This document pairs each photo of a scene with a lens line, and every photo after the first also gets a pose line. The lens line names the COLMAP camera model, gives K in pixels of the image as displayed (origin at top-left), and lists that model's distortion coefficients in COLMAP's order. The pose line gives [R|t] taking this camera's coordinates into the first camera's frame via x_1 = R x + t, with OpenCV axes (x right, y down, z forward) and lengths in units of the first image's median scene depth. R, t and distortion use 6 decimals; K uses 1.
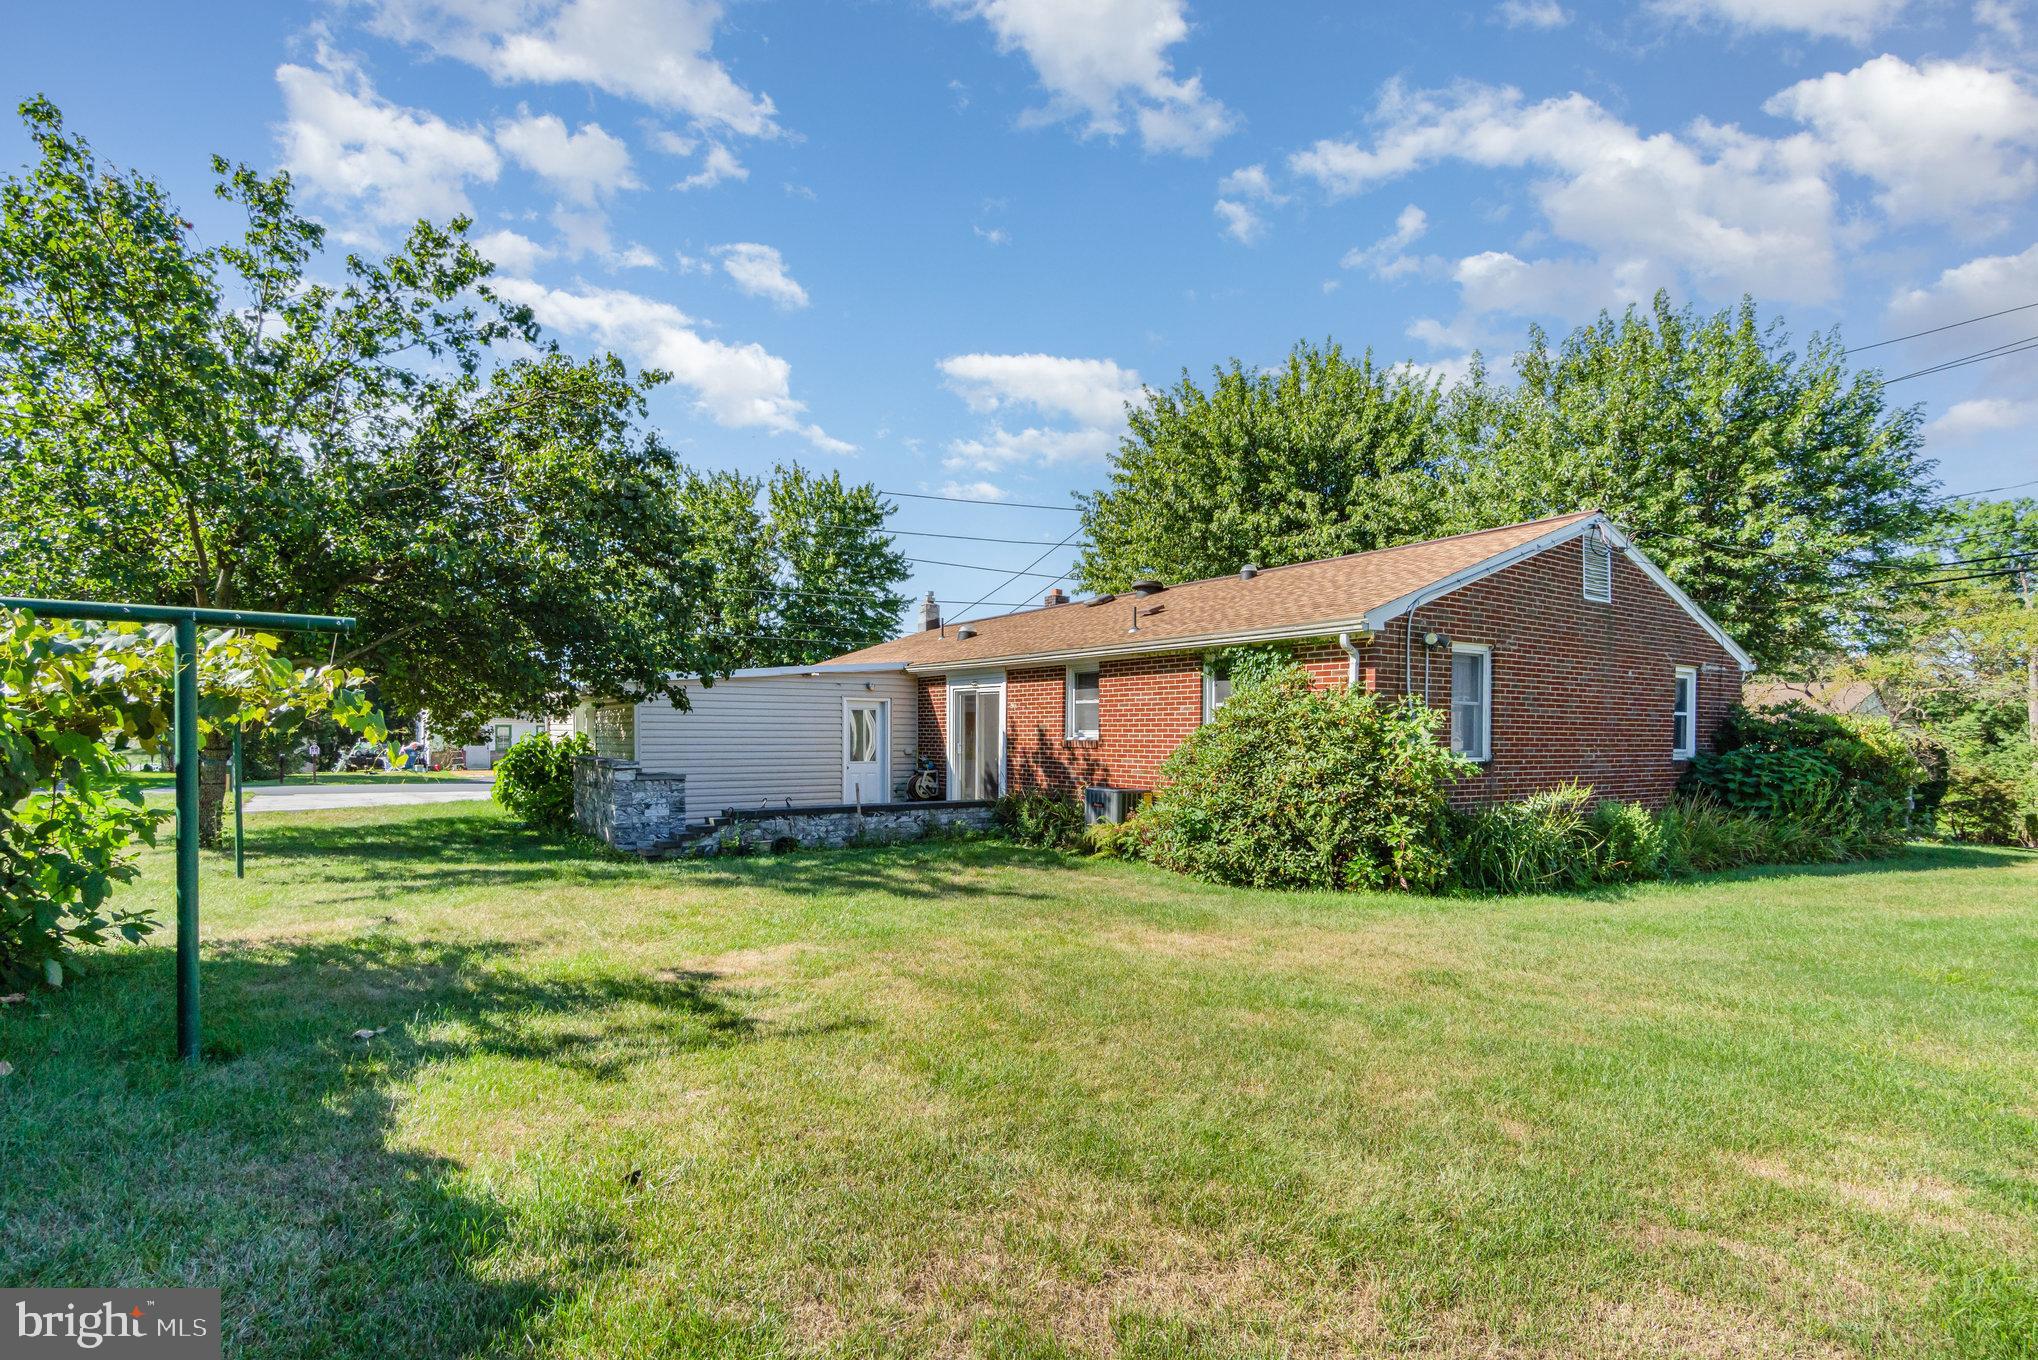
lens RADIAL K [[962.3, 0, 984.8], [0, 962.3, 729.9], [0, 0, 1]] dist [-0.000611, 0.000761]
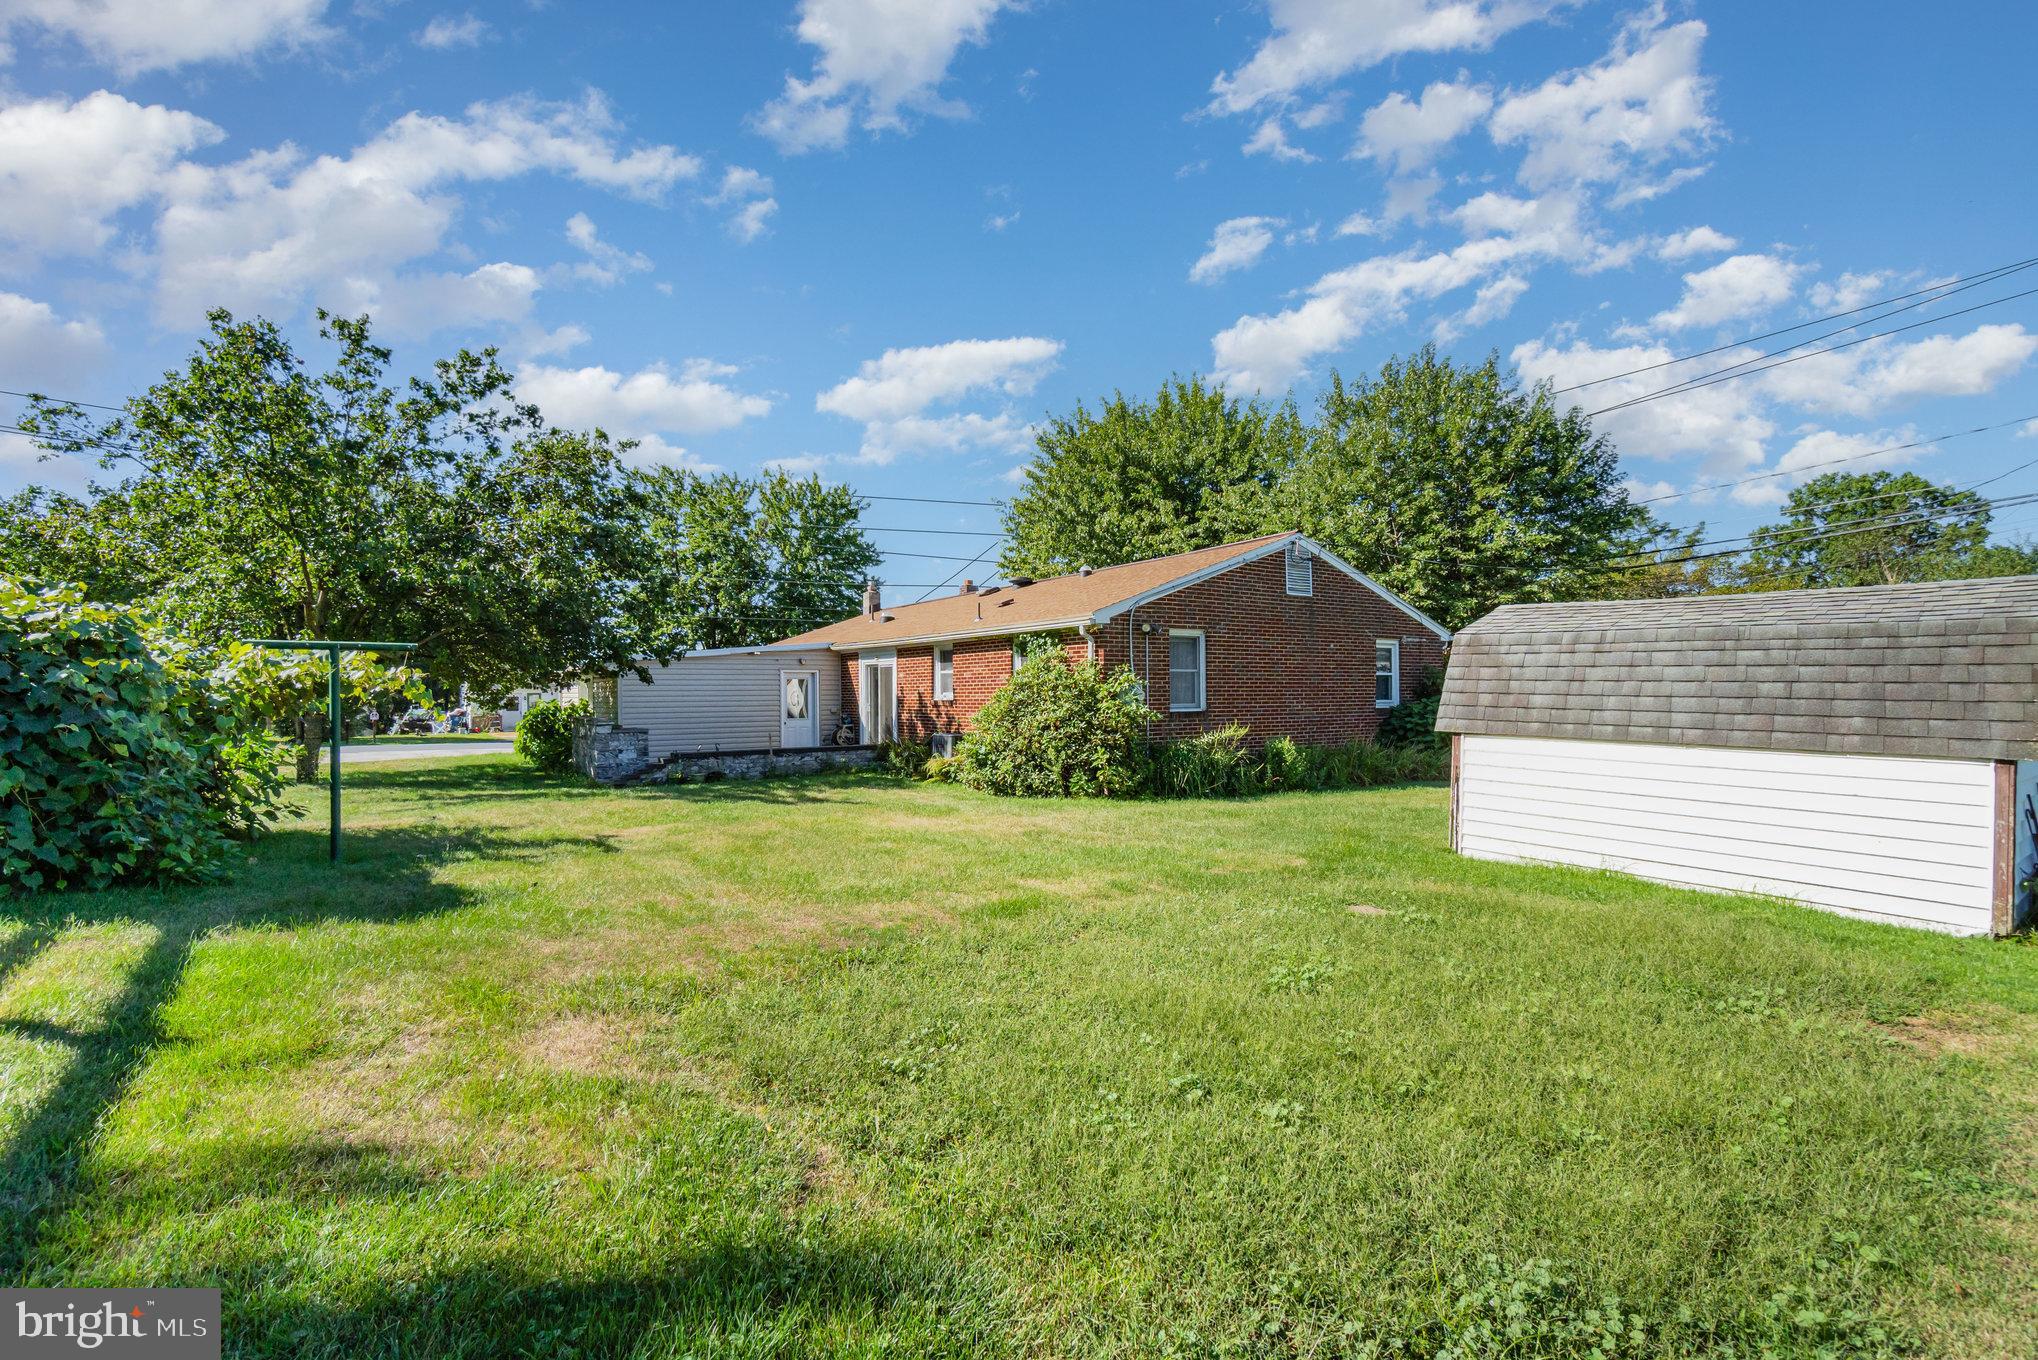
lens RADIAL K [[879.4, 0, 985.9], [0, 879.4, 664.2], [0, 0, 1]] dist [0.001374, -0.000217]
pose [[0.999897, -0.013919, 0.003610, 0.176956], [0.014022, 0.999440, -0.030389, -0.001250], [-0.003185, 0.030436, 0.999532, -0.282948]]
